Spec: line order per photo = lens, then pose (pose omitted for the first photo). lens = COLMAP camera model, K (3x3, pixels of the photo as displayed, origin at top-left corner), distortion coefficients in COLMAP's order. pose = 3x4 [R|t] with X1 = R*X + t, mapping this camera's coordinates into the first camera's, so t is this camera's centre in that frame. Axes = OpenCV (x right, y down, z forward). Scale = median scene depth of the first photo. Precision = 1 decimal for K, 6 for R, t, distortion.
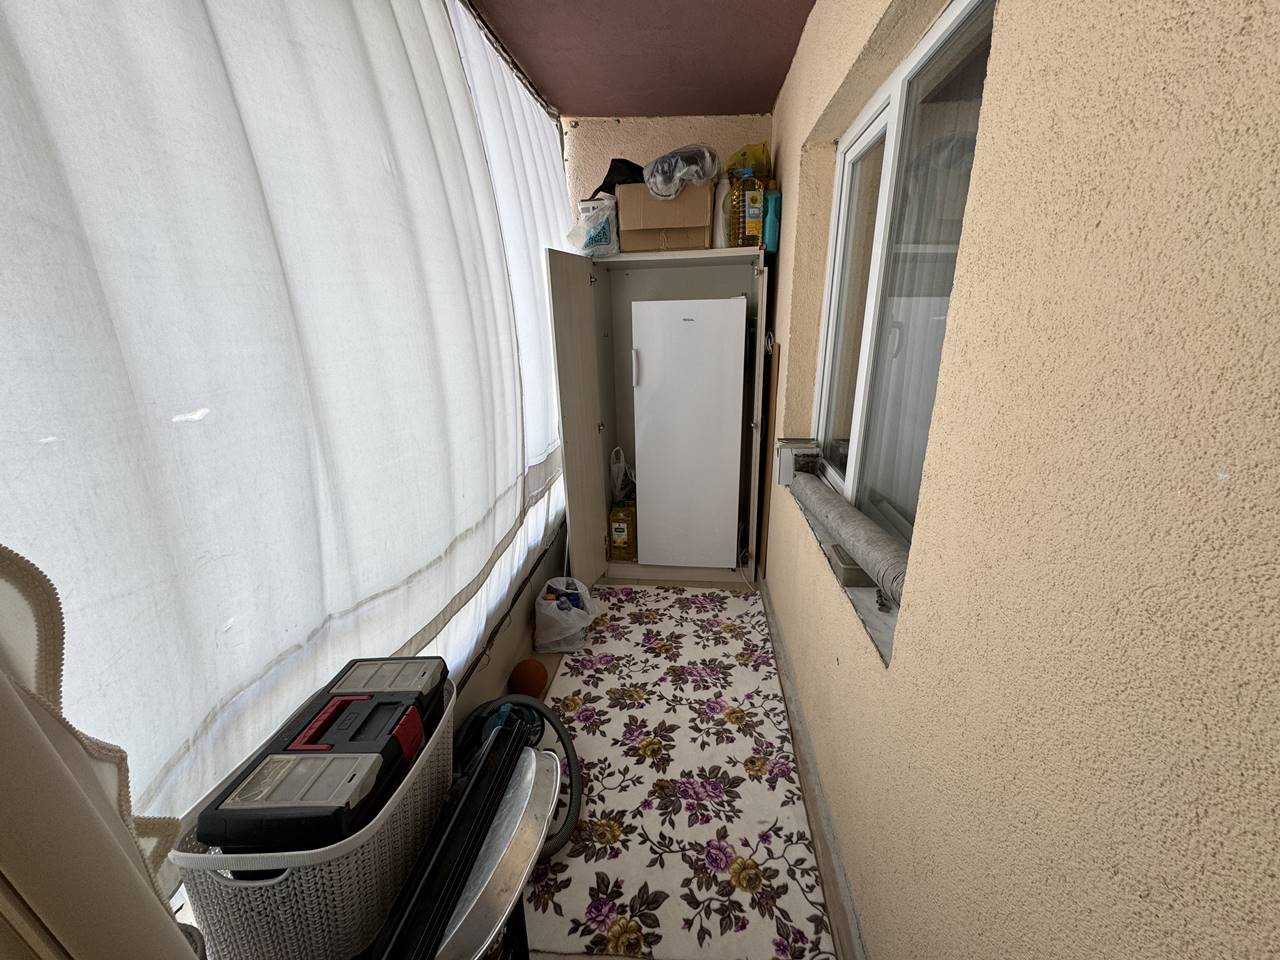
lens RADIAL K [[508.4, 0, 635.4], [0, 508.4, 488.5], [0, 0, 1]] dist [-0.002266, 0.000265]
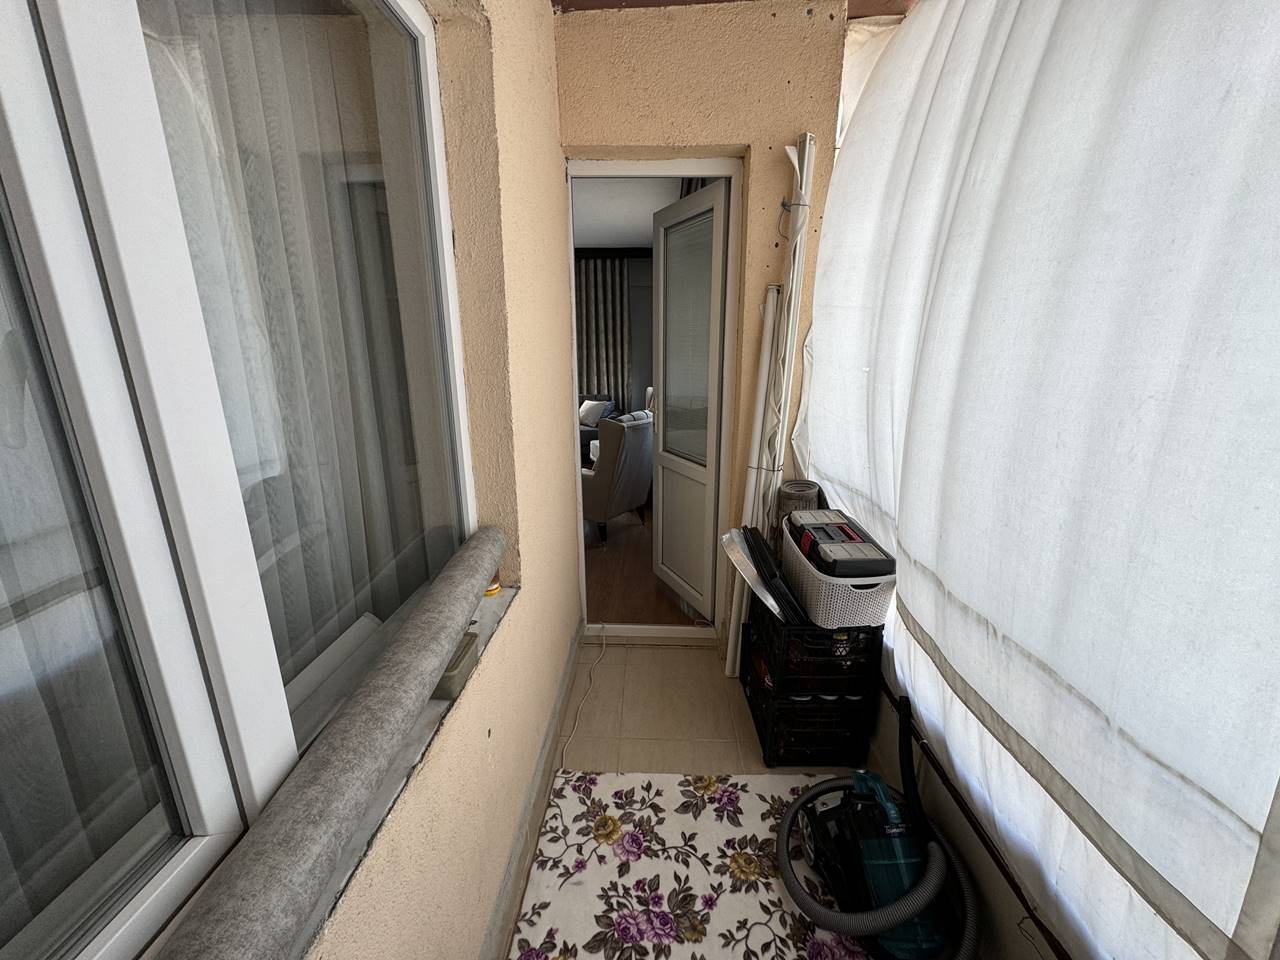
lens RADIAL K [[508.4, 0, 630.8], [0, 508.4, 481.1], [0, 0, 1]] dist [-0.002266, 0.000265]
pose [[-0.998432, 0.016424, -0.053507, 0.199989], [-0.015262, 0.839865, 0.542581, -0.448883], [0.053850, 0.542548, -0.838297, 1.426448]]
